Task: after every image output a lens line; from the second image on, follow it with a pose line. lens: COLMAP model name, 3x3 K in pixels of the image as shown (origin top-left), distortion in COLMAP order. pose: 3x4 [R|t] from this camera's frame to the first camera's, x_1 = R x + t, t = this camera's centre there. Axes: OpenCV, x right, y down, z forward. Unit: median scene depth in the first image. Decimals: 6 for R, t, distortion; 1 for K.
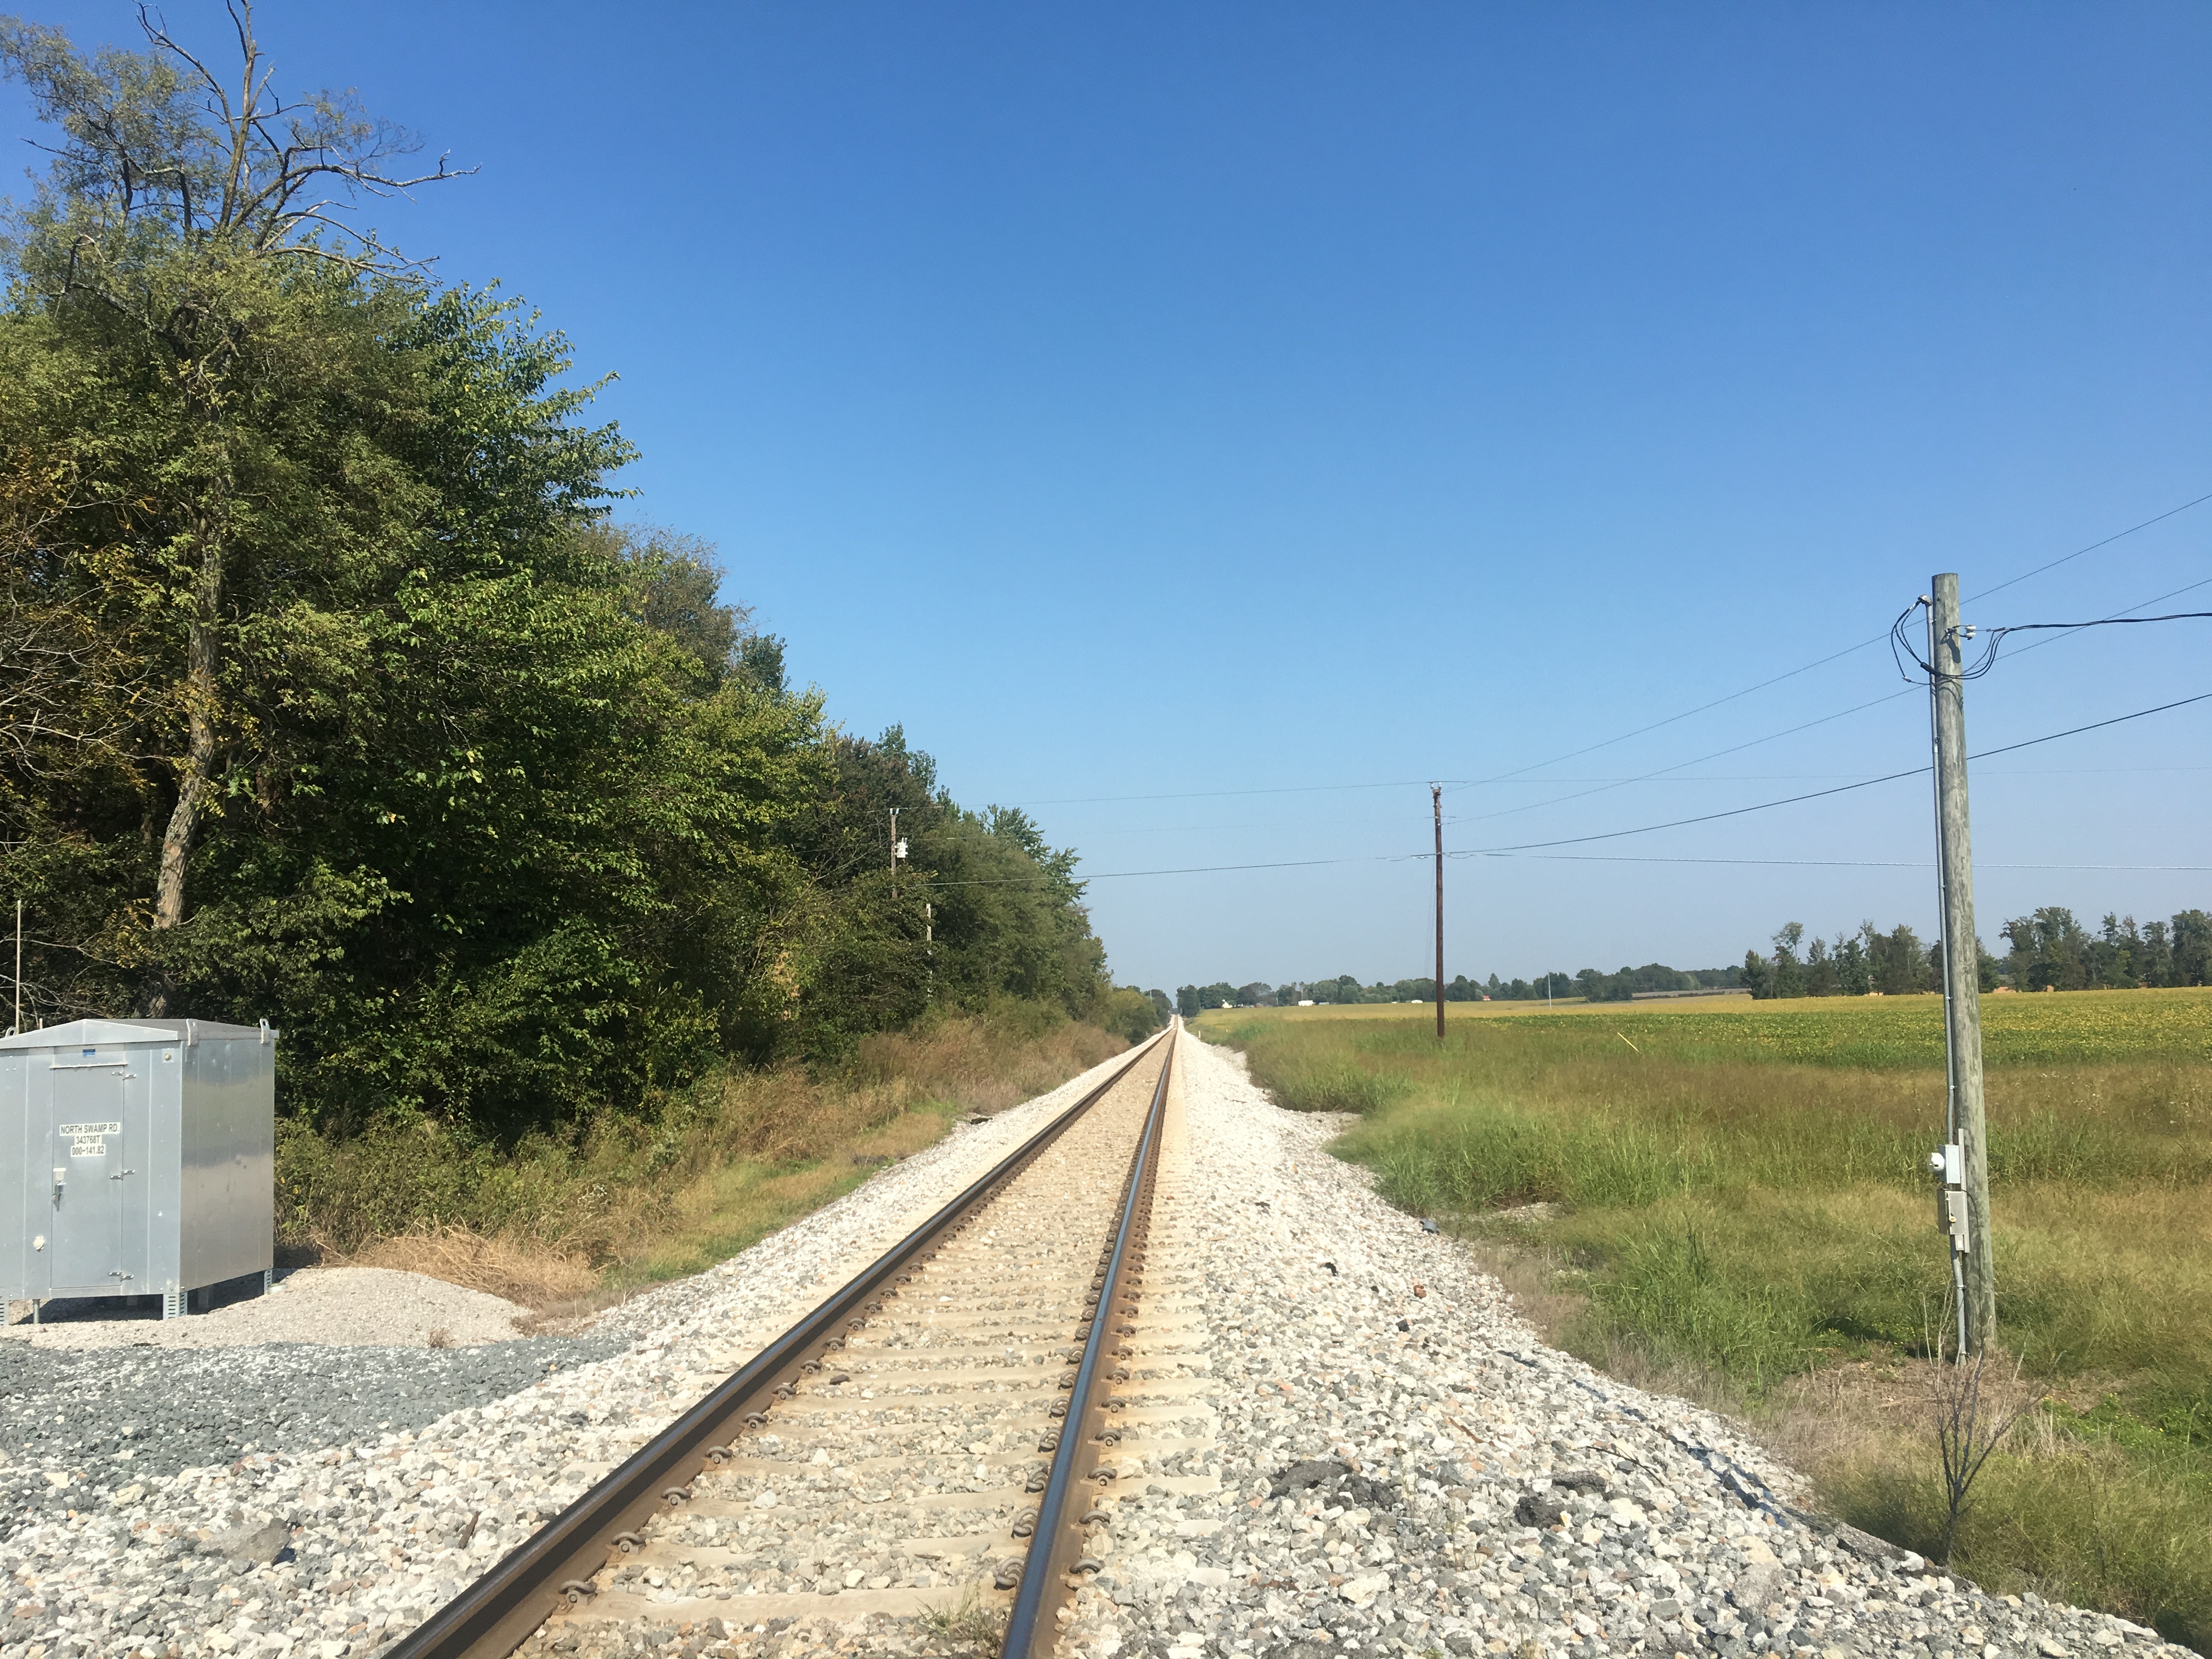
lens RADIAL K [[1871.2, 0, 1085.3], [0, 1871.2, 833.3], [0, 0, 1]] dist [0.094887, -0.129689]
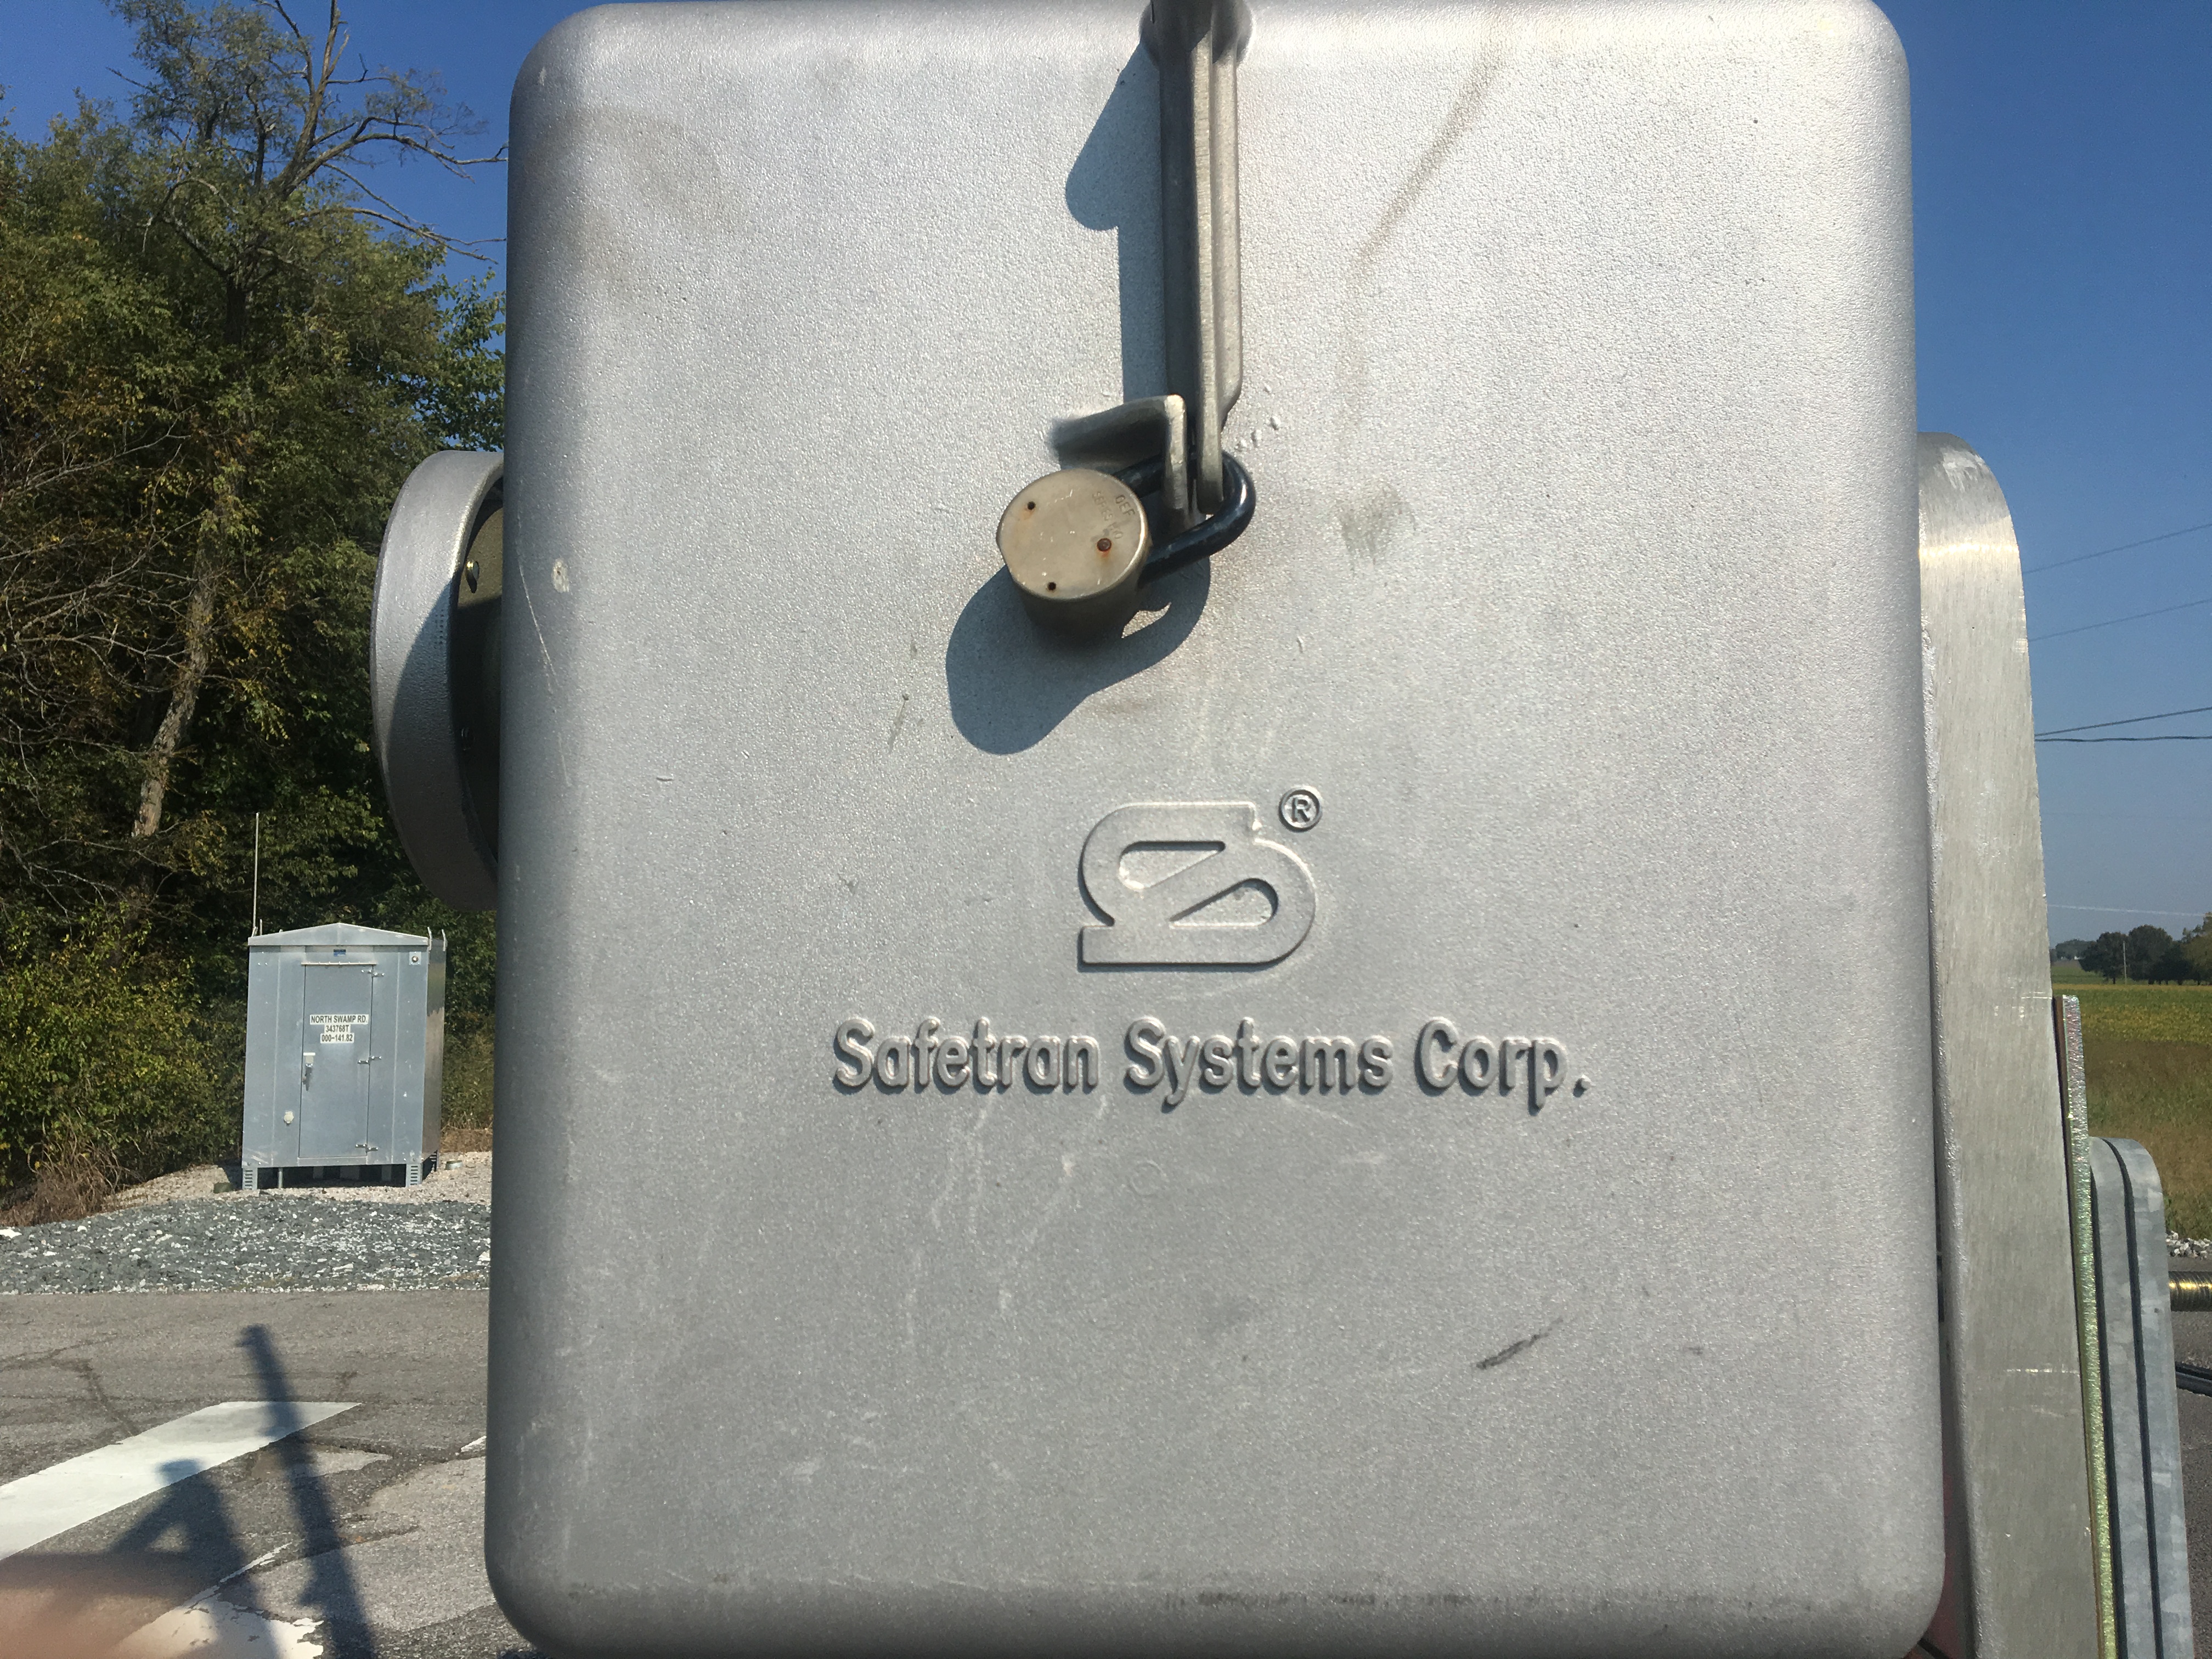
lens RADIAL K [[1871.2, 0, 1085.3], [0, 1871.2, 833.3], [0, 0, 1]] dist [0.094887, -0.129689]
pose [[0.968086, 0.063669, 0.242396, -0.339300], [-0.069237, 0.997495, 0.014514, -0.002958], [-0.240864, -0.030834, 0.970069, -0.187115]]
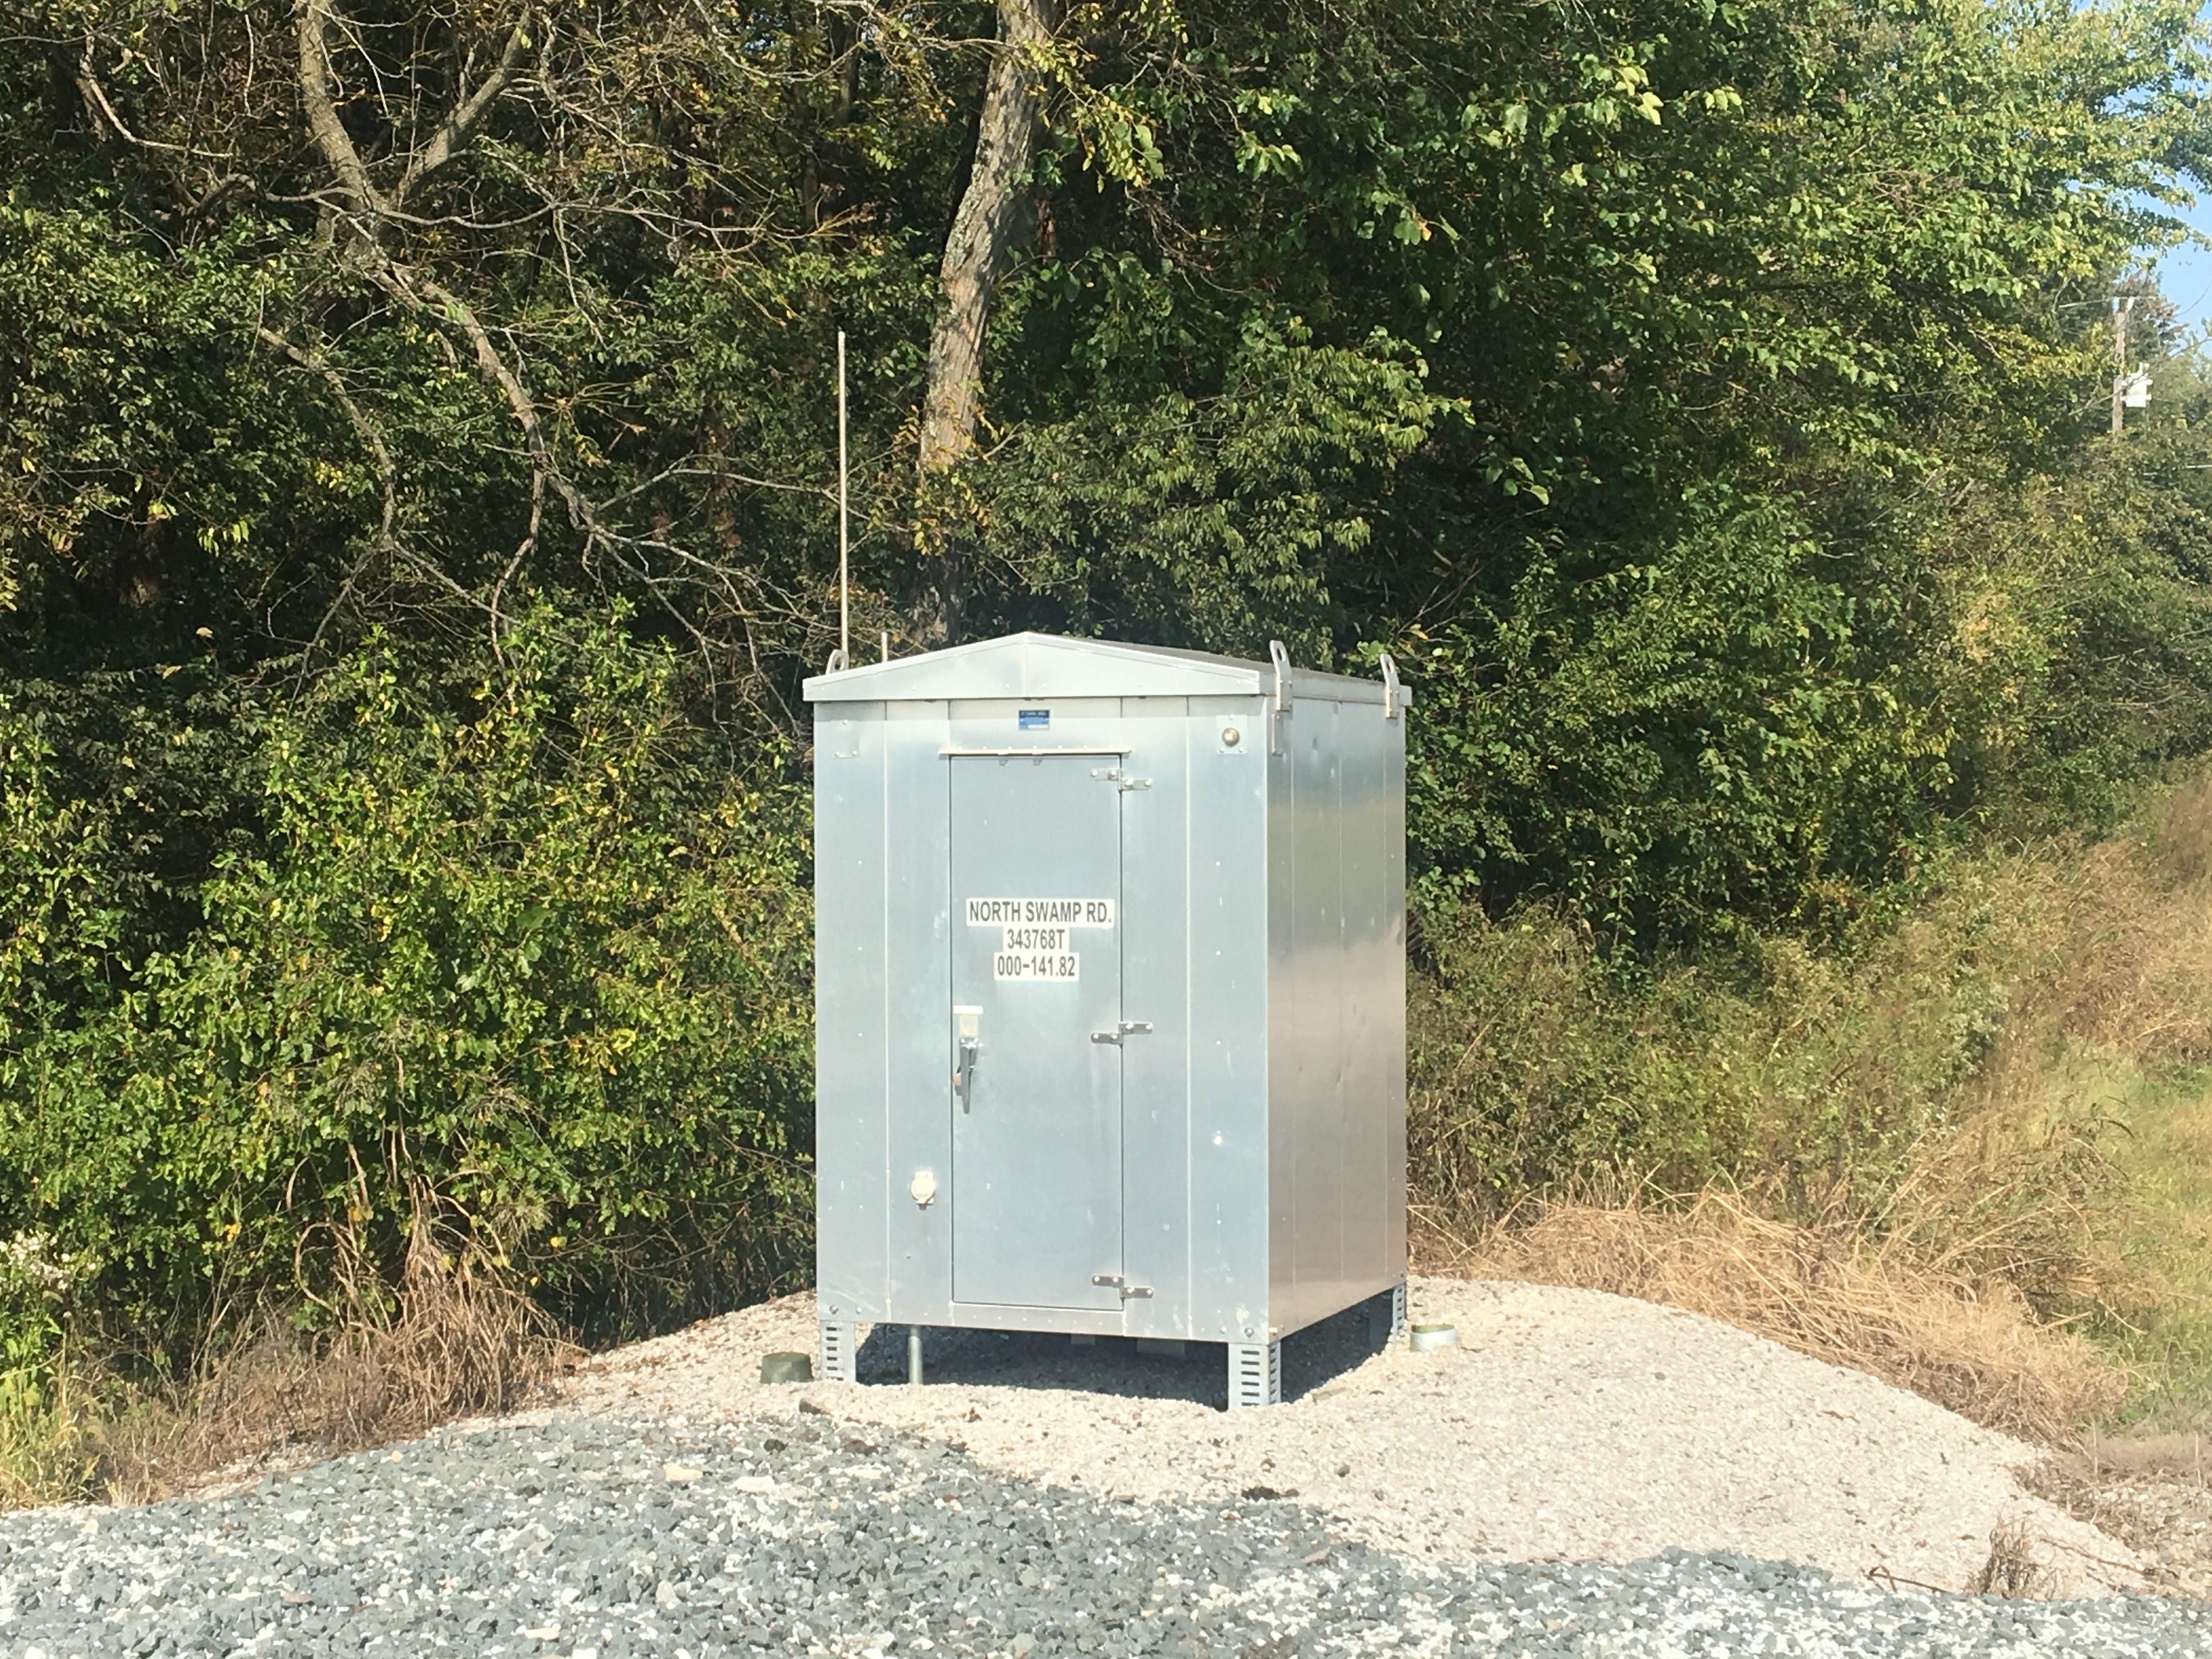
lens RADIAL K [[3734.5, 0, 1271.3], [0, 3734.5, 834.2], [0, 0, 1]] dist [0.257990, 0.025330]
pose [[0.962260, 0.044533, -0.268463, -0.245697], [-0.012543, 0.992729, 0.119717, 0.041912], [0.271842, -0.111831, 0.955822, 0.250016]]
